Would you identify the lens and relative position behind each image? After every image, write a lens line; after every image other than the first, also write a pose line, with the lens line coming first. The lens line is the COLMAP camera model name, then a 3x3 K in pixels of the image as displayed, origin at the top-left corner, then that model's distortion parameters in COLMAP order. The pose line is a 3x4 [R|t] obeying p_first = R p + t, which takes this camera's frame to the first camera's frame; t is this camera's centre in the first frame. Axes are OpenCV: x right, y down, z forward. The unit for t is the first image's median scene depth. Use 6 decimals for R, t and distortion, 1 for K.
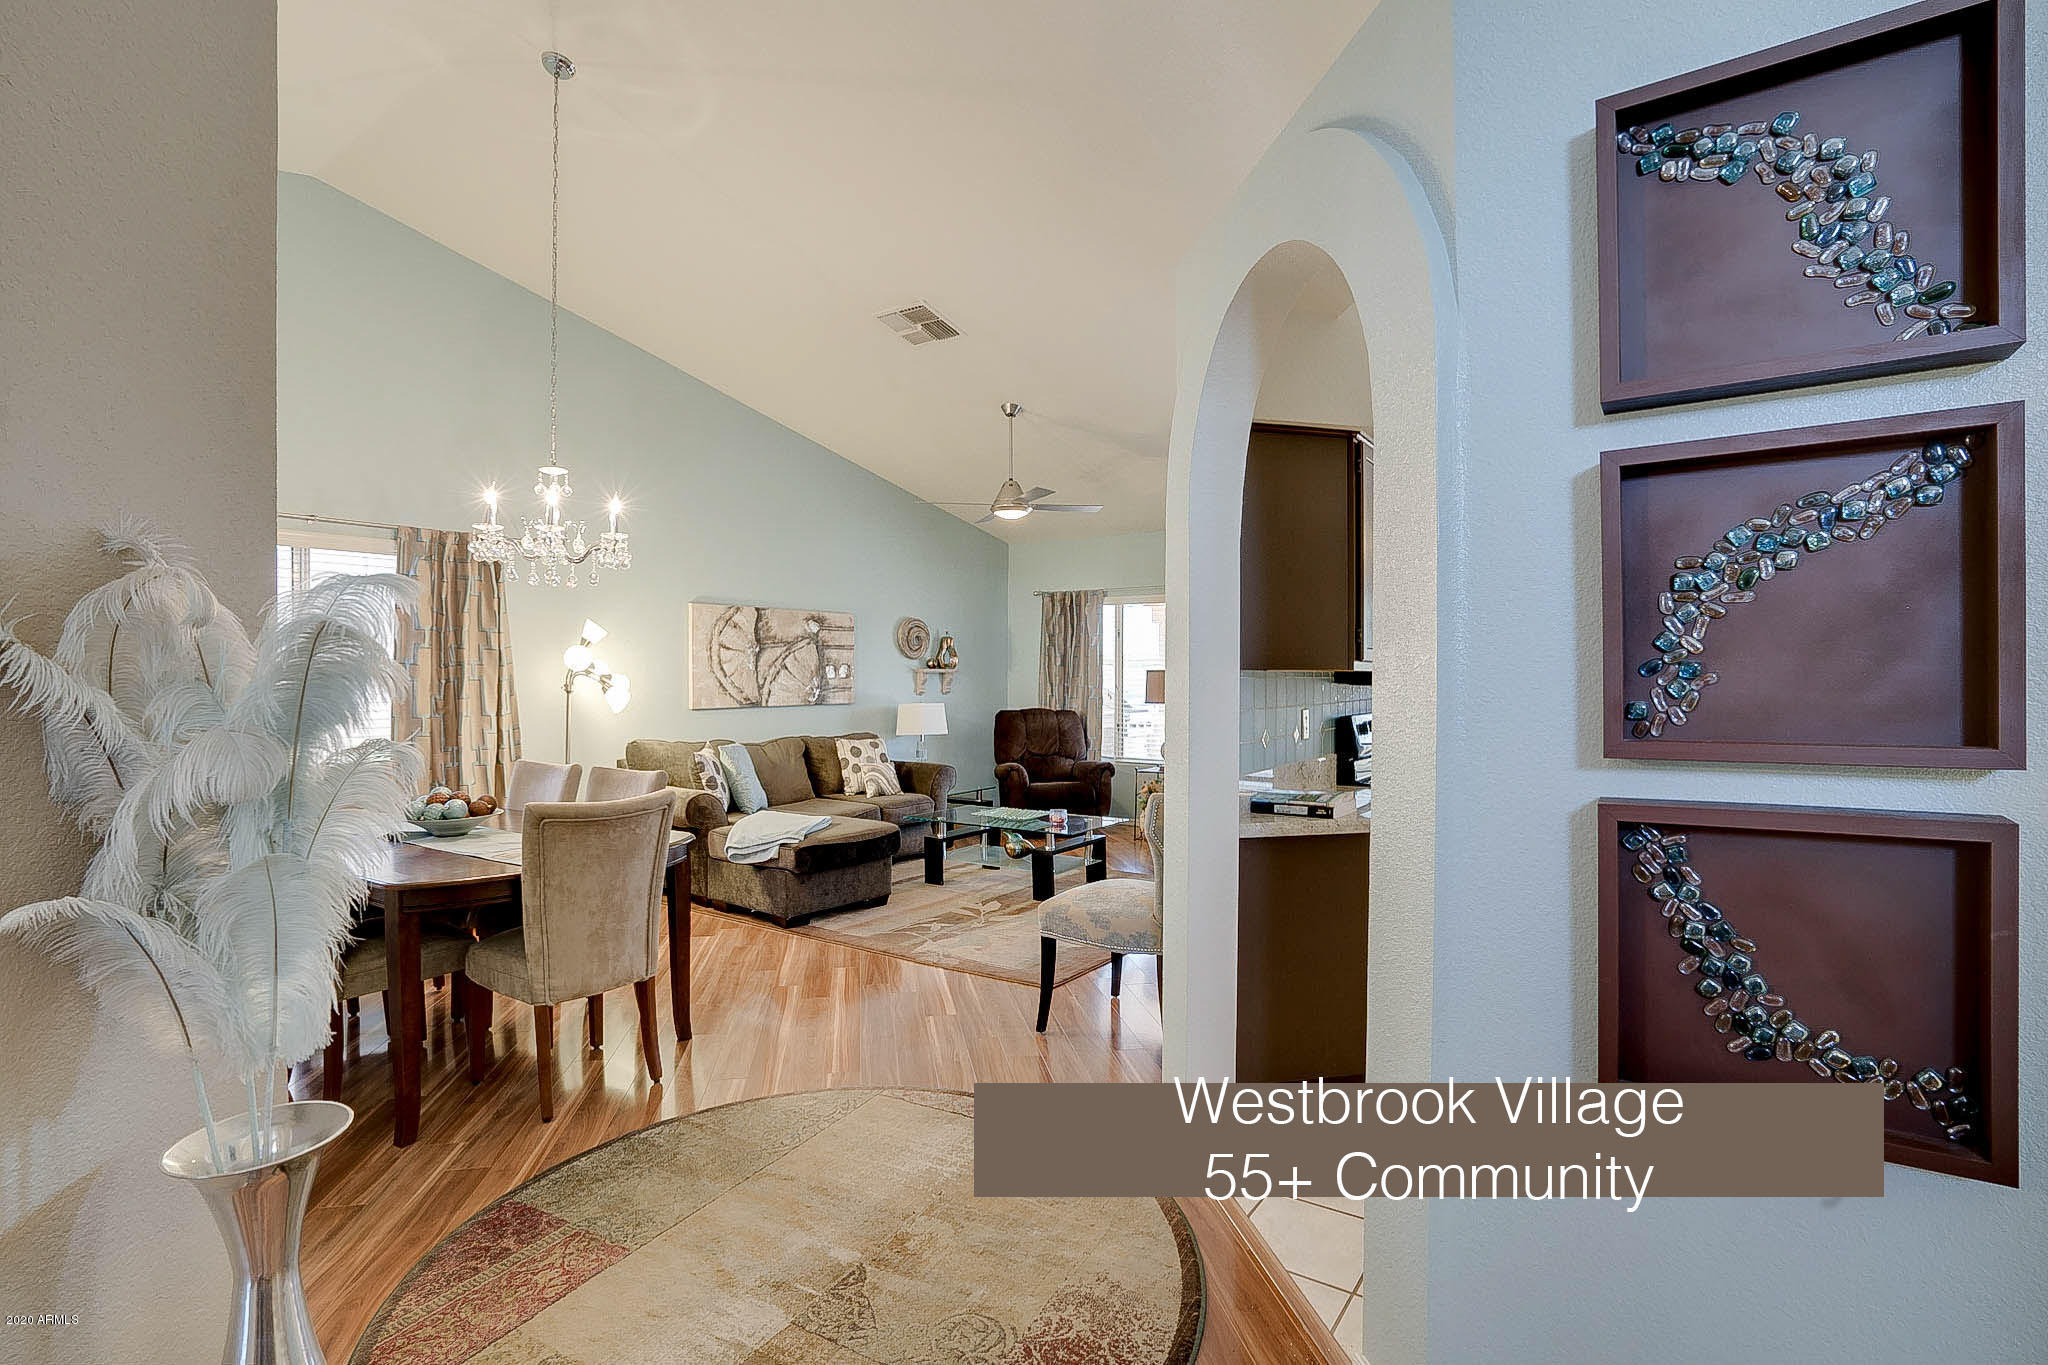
lens RADIAL K [[953.4, 0, 1024.0], [0, 953.4, 682.5], [0, 0, 1]] dist [-0.051948, 0.018779]
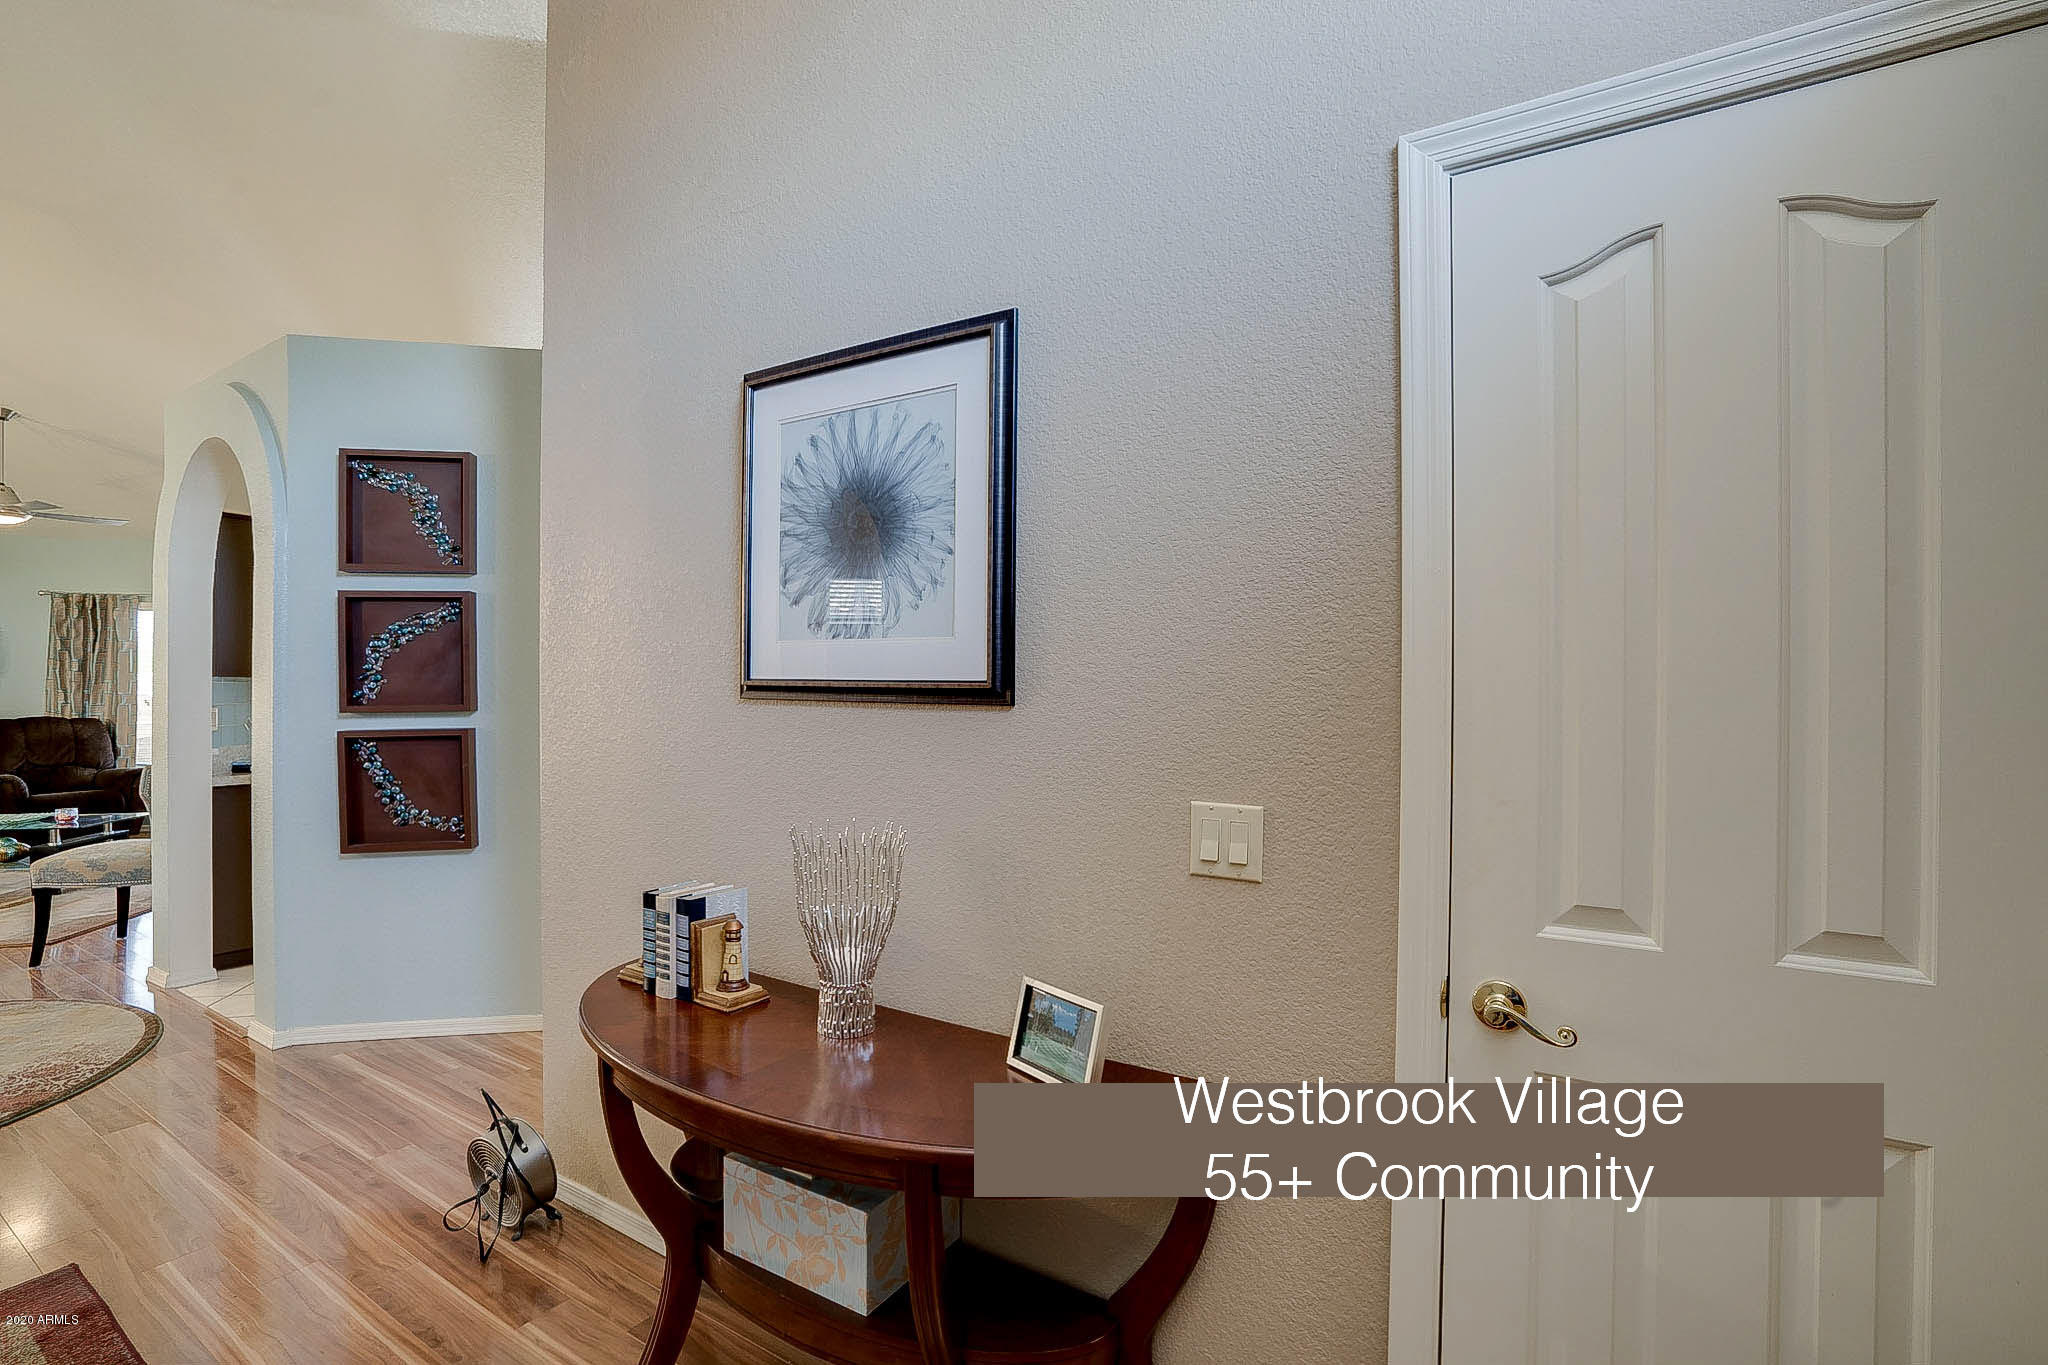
lens RADIAL K [[953.4, 0, 1024.0], [0, 953.4, 682.5], [0, 0, 1]] dist [-0.051948, 0.018779]
pose [[0.679929, 0.000572, 0.733278, 0.006981], [0.005210, 0.999971, -0.005611, 0.003775], [-0.733260, 0.007635, 0.679906, -0.348725]]
